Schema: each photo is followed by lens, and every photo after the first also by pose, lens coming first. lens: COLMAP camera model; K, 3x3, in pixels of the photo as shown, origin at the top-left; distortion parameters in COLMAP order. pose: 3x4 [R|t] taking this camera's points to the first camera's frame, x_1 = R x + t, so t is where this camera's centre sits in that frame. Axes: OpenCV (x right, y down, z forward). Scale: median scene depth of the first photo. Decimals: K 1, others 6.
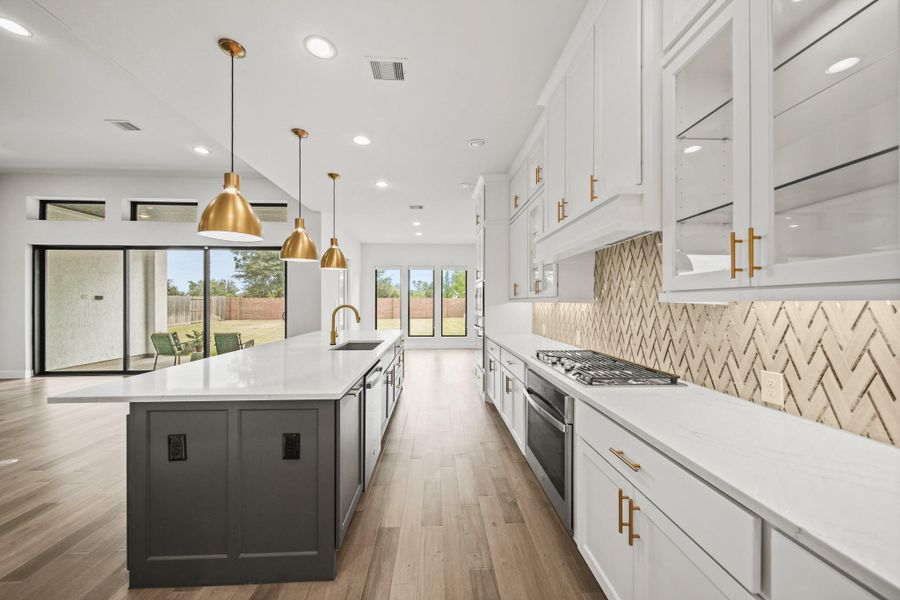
lens RADIAL K [[322.4, 0, 445.6], [0, 322.4, 302.3], [0, 0, 1]] dist [-0.001375, 0.000447]
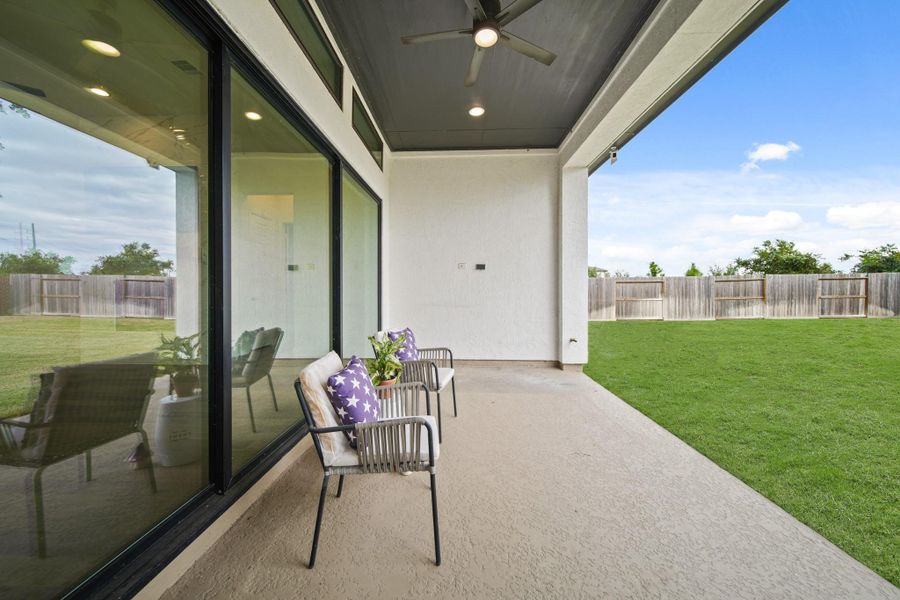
lens RADIAL K [[322.4, 0, 453.1], [0, 322.4, 293.3], [0, 0, 1]] dist [-0.001375, 0.000447]
pose [[-0.072078, 0.005773, -0.997382, -0.133774], [0.000912, 0.999983, 0.005722, 0.014078], [0.997399, -0.000498, -0.072082, 0.356832]]
